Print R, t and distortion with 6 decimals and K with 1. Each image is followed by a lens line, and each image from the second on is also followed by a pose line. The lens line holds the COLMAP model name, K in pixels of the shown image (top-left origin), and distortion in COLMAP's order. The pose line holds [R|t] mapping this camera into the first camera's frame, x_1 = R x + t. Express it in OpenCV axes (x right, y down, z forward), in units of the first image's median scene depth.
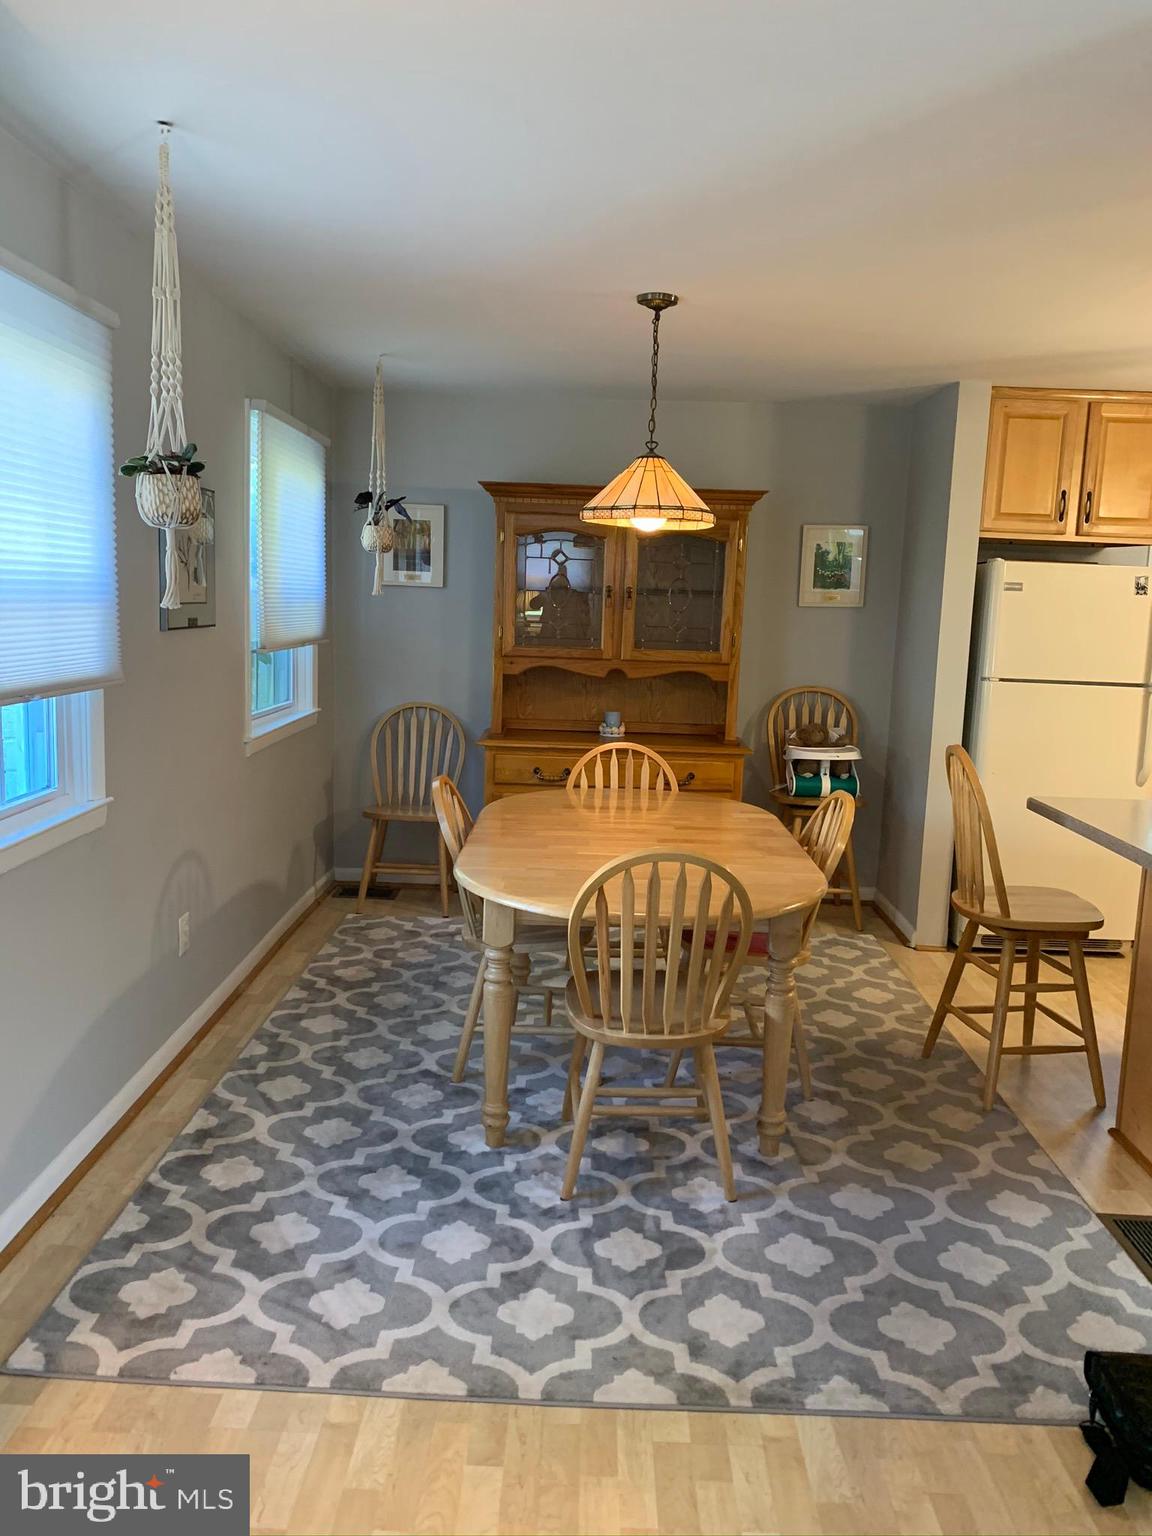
lens RADIAL K [[1158.5, 0, 580.9], [0, 1158.5, 766.1], [0, 0, 1]] dist [0.060218, -0.032274]
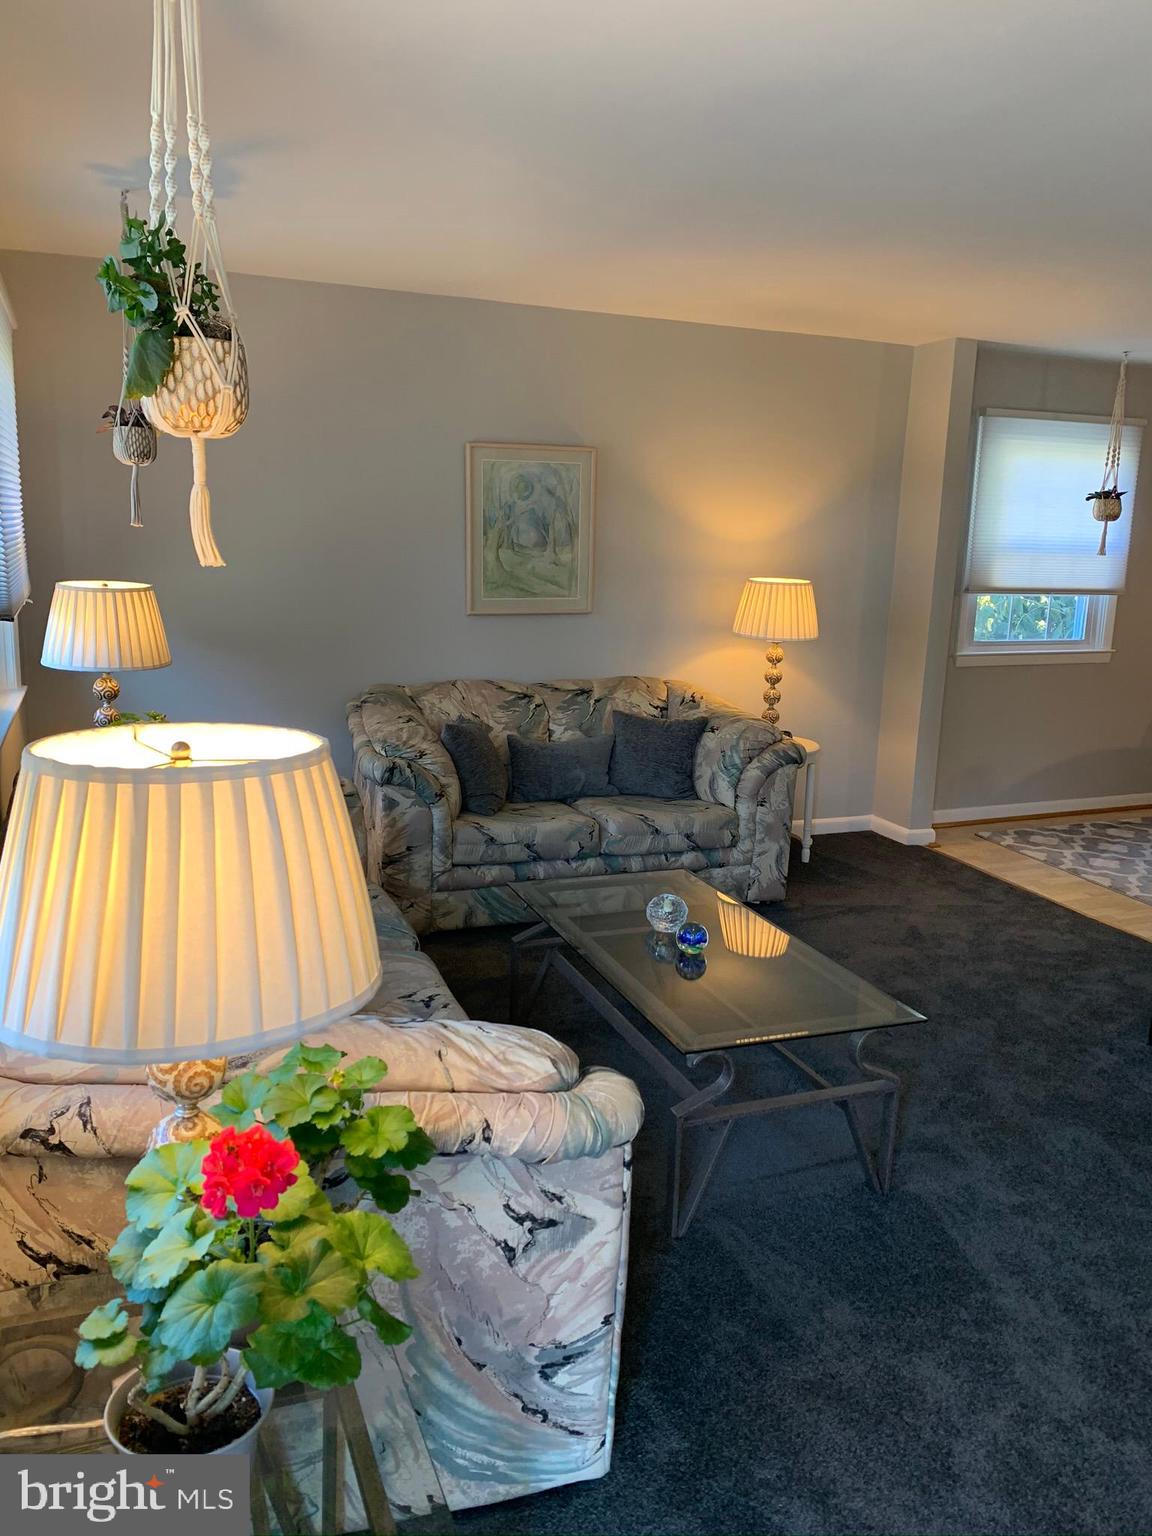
lens RADIAL K [[1158.5, 0, 569.3], [0, 1158.5, 773.3], [0, 0, 1]] dist [0.060218, -0.032274]
pose [[0.358843, 0.161980, -0.919236, 1.414607], [-0.149856, 0.982050, 0.114549, 0.176452], [0.921290, 0.096648, 0.376676, -0.780201]]
